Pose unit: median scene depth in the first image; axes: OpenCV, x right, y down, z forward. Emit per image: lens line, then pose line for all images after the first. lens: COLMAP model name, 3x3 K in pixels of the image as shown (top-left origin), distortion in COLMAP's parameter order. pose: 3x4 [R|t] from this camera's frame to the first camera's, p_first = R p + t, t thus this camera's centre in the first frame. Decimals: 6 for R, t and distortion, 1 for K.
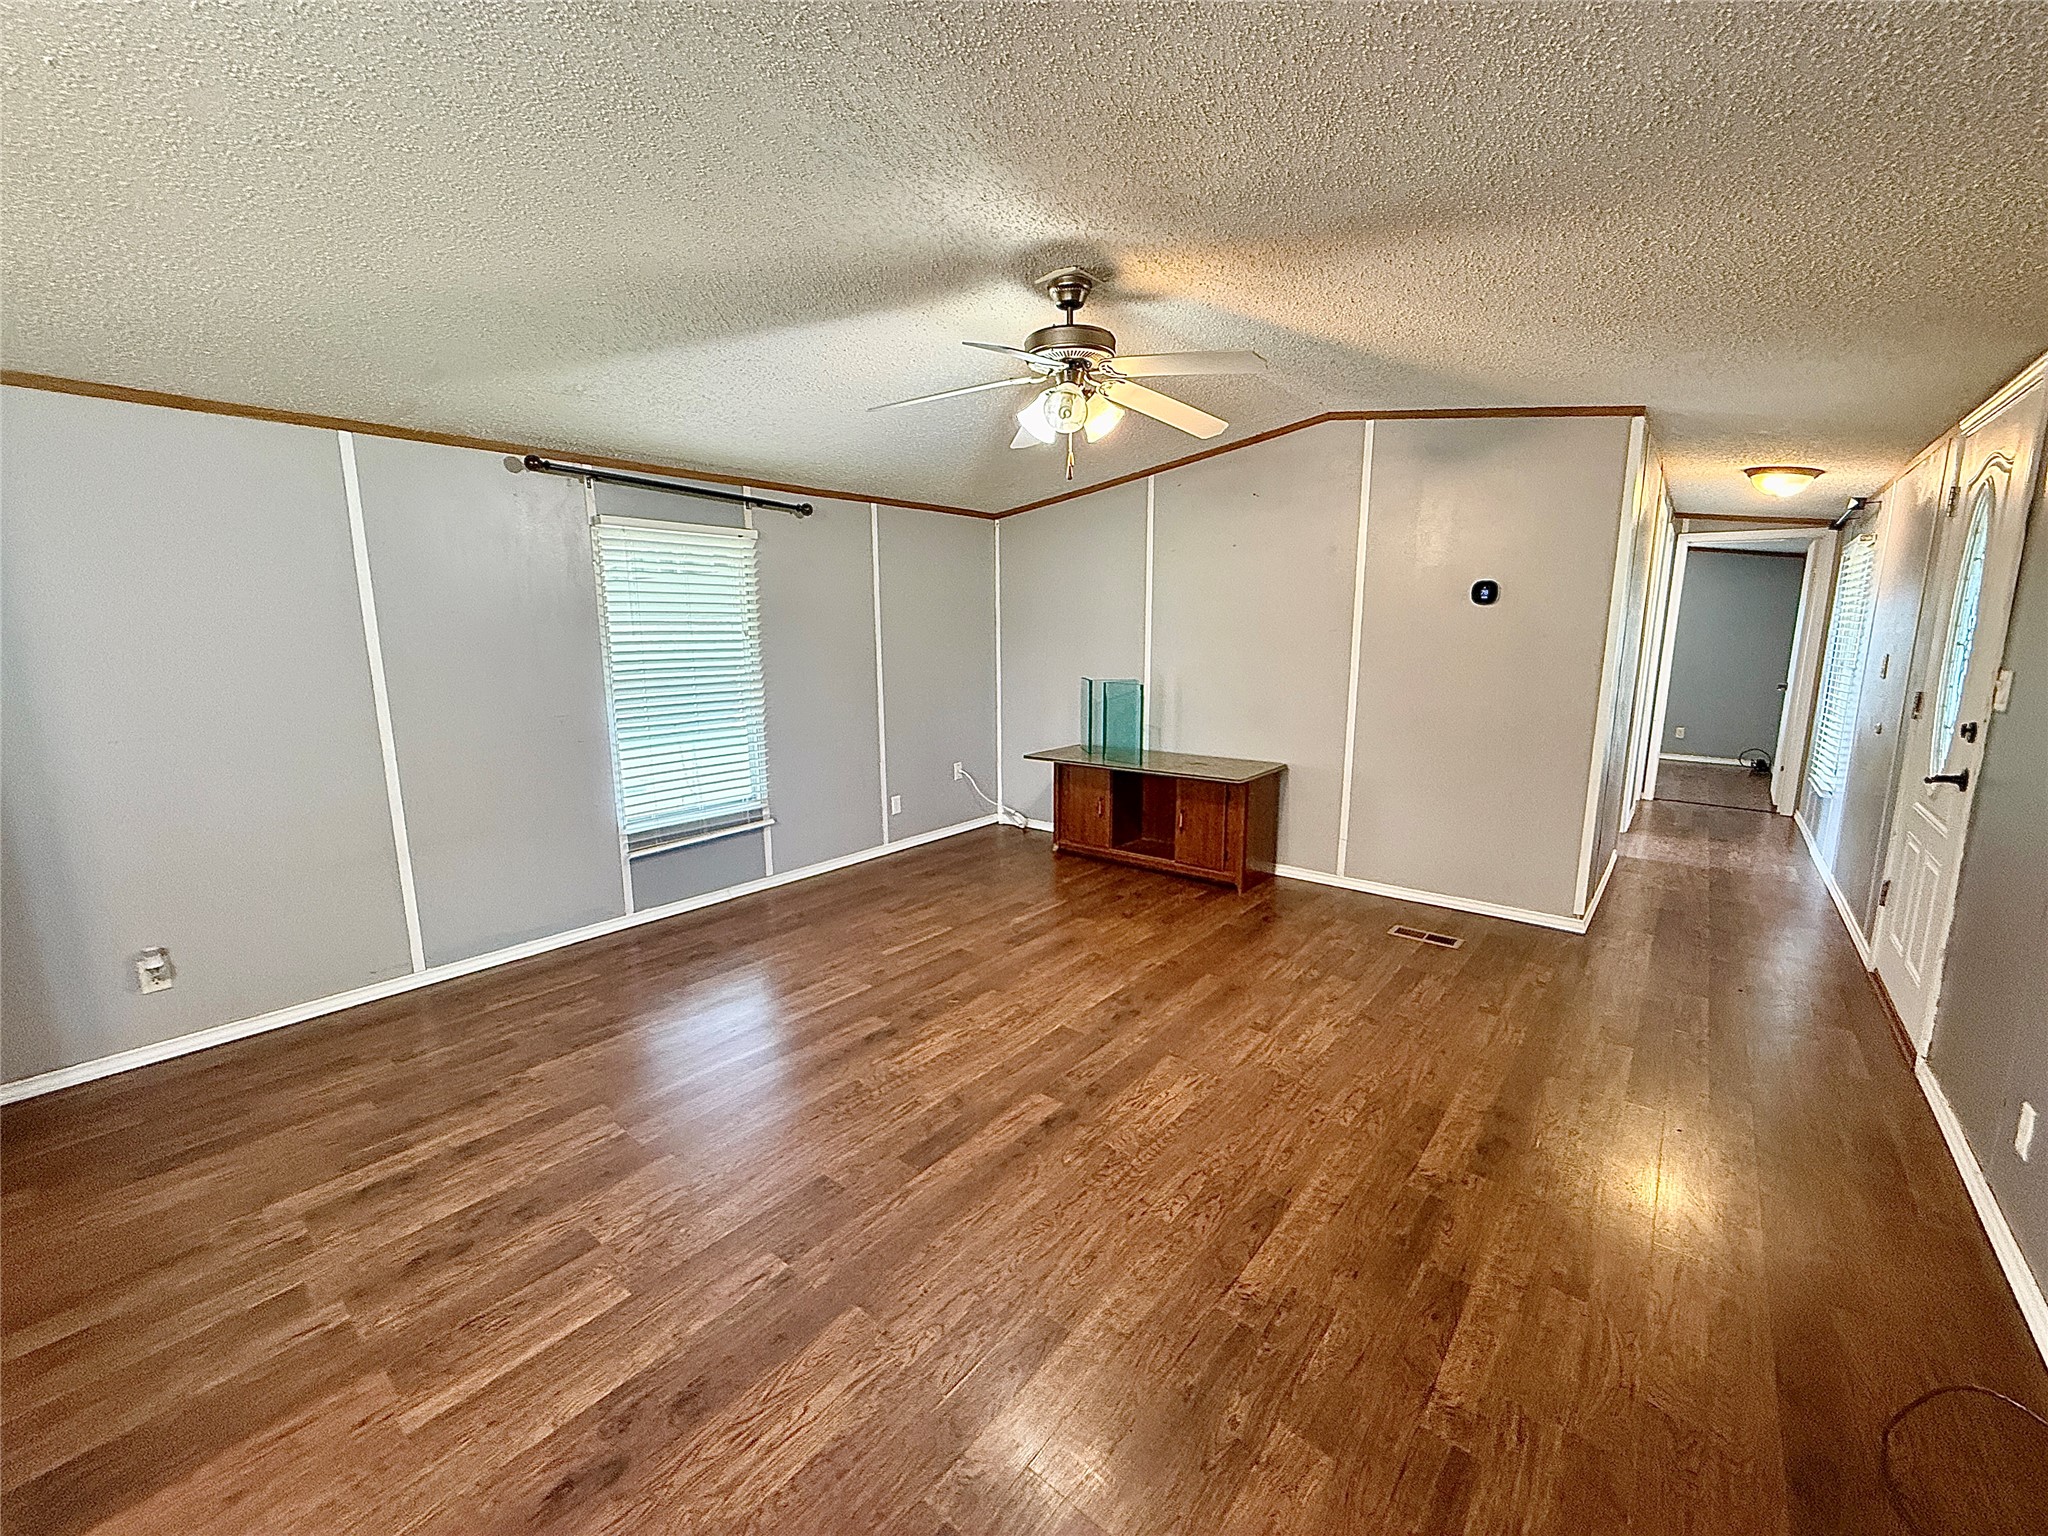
lens RADIAL K [[816.7, 0, 1018.5], [0, 816.7, 766.0], [0, 0, 1]] dist [0.001022, -0.000208]
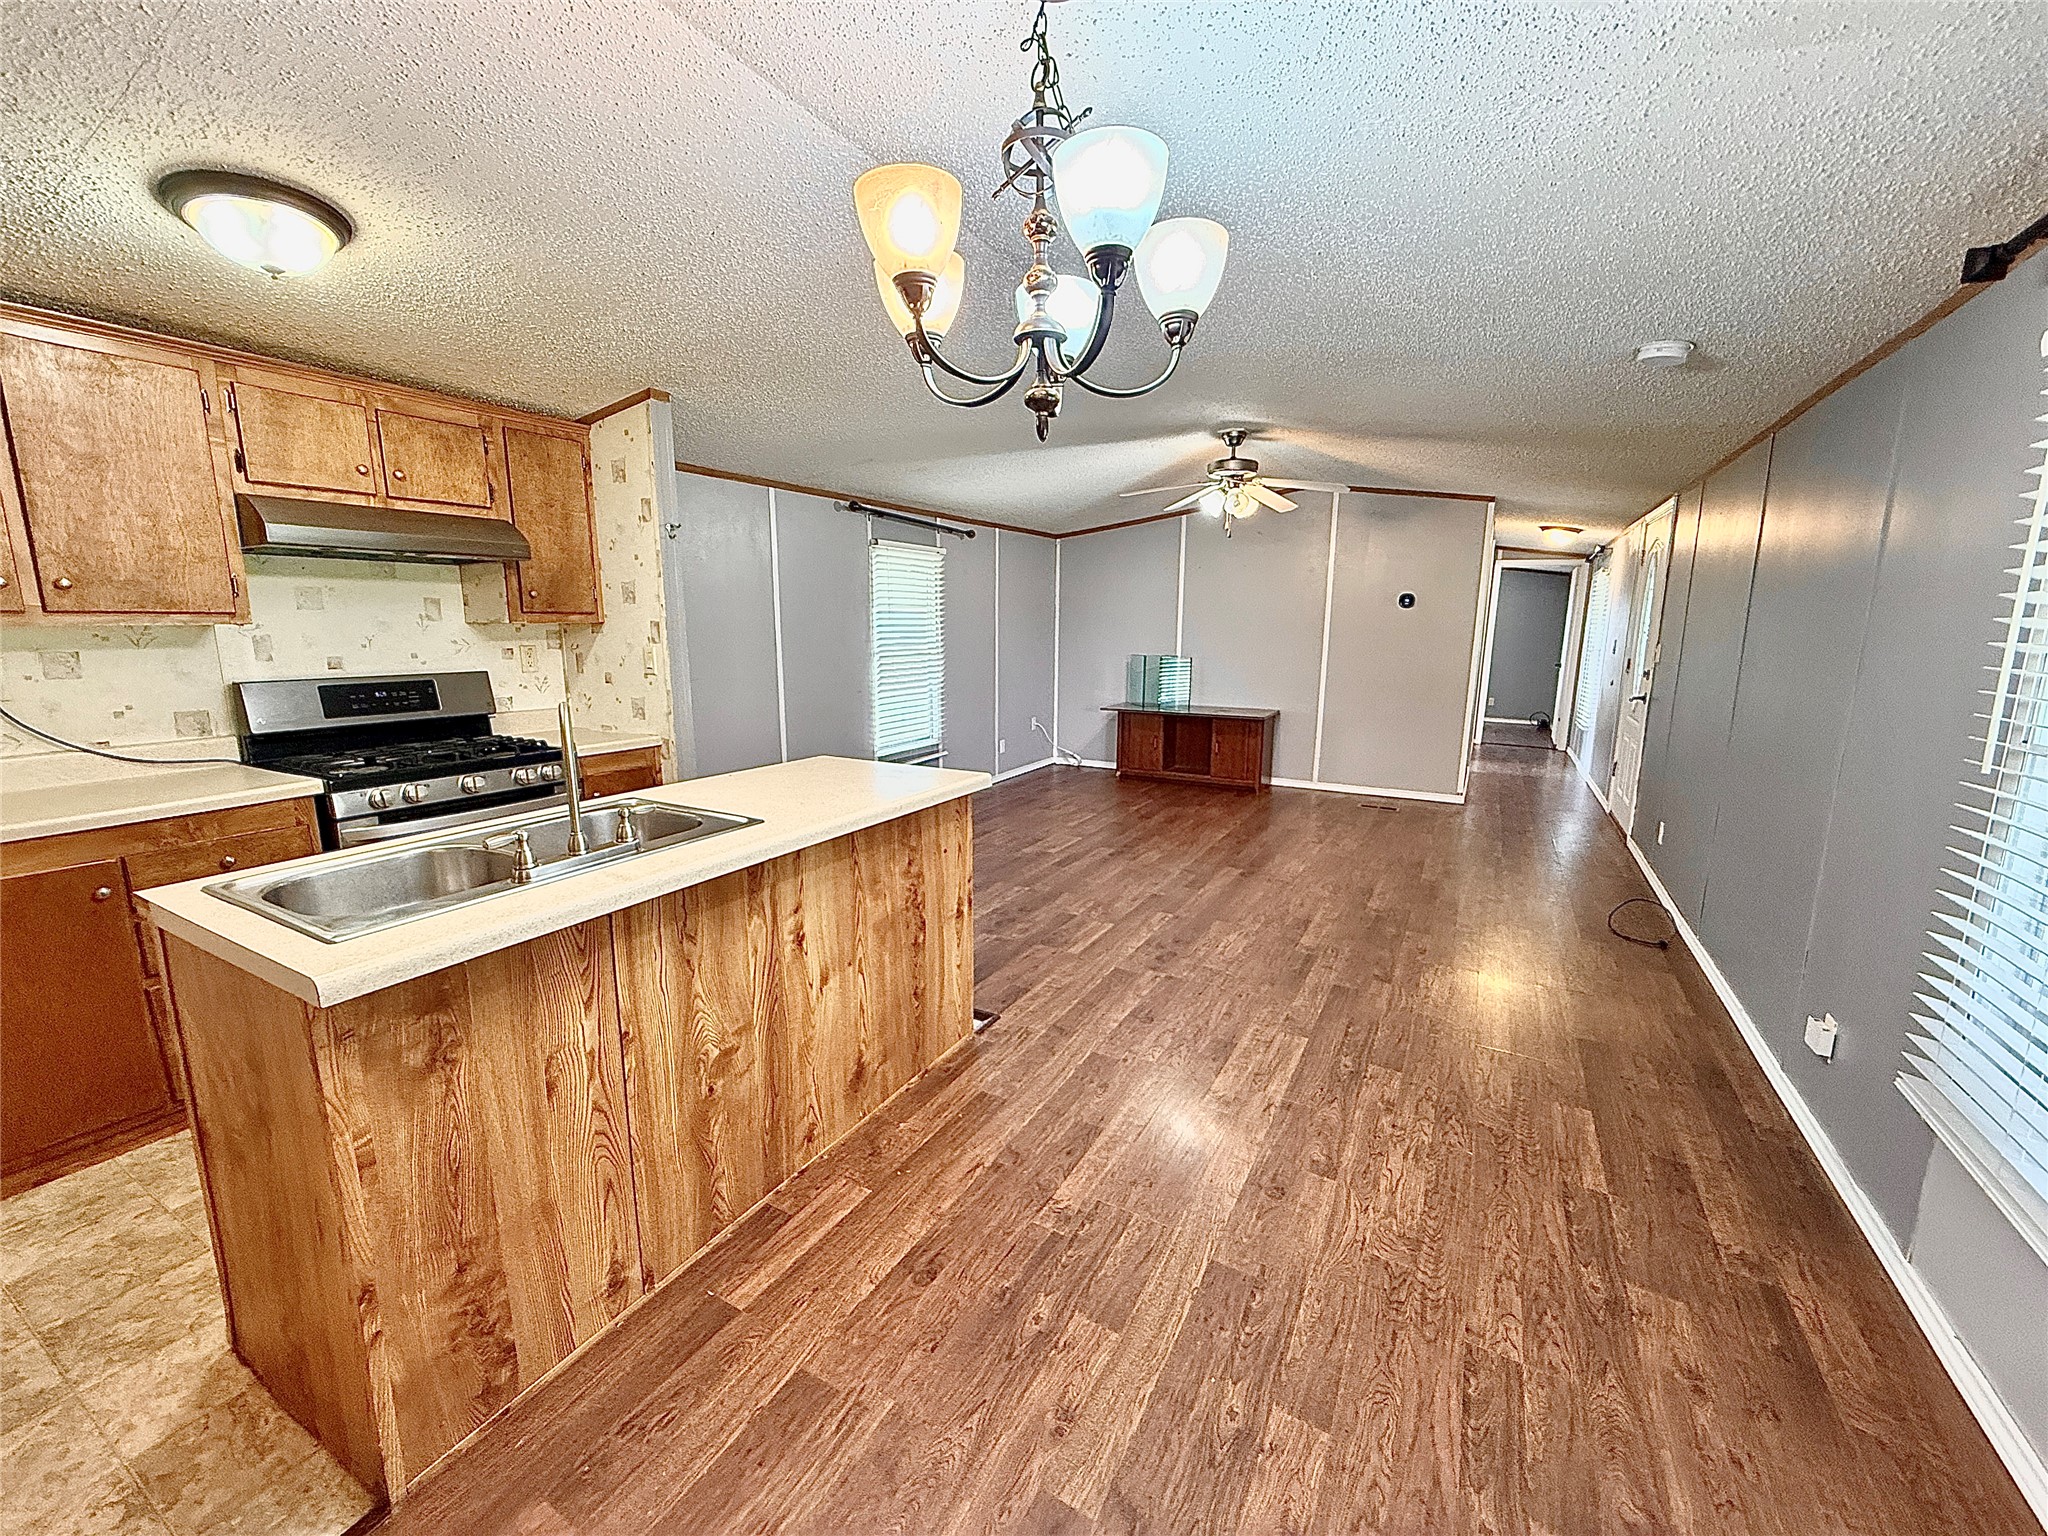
lens RADIAL K [[816.7, 0, 1018.5], [0, 816.7, 766.0], [0, 0, 1]] dist [0.001022, -0.000208]
pose [[0.984411, -0.018860, 0.174872, -0.451524], [0.017234, 0.999793, 0.010815, 0.082337], [-0.175039, -0.007633, 0.984532, -0.446582]]
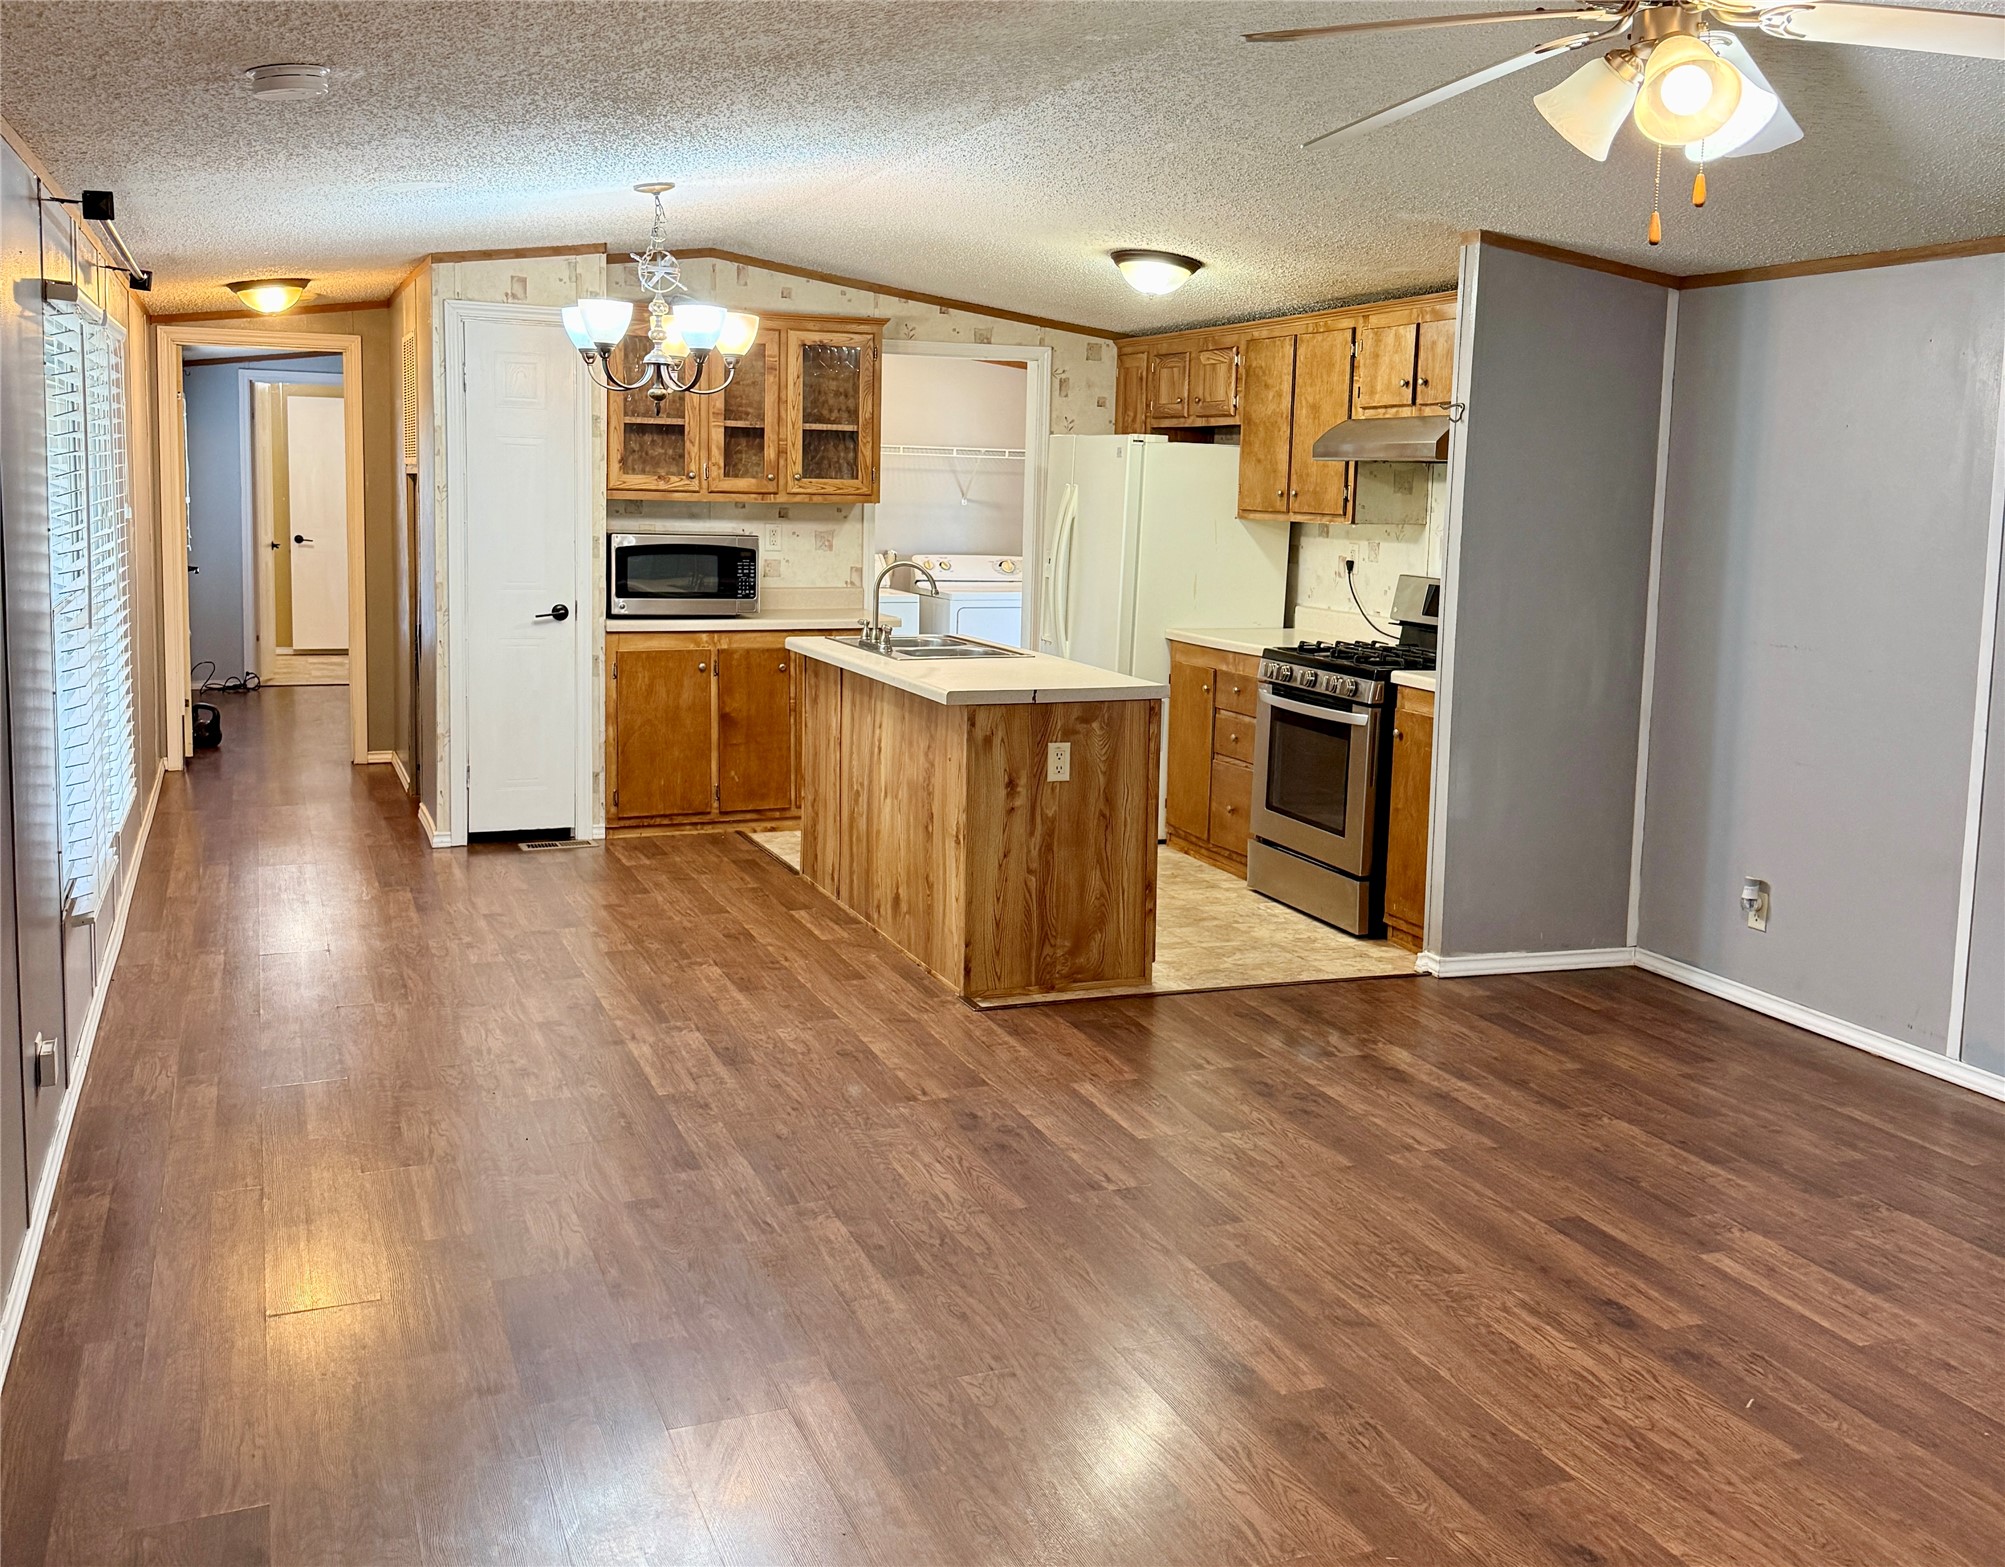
lens RADIAL K [[1824.7, 0, 997.3], [0, 1824.7, 677.2], [0, 0, 1]] dist [0.173994, -0.309165]
pose [[-0.477779, 0.094810, -0.873349, 0.695237], [-0.162049, 0.967586, 0.193691, -0.158867], [0.863404, 0.234067, -0.446929, 0.734946]]
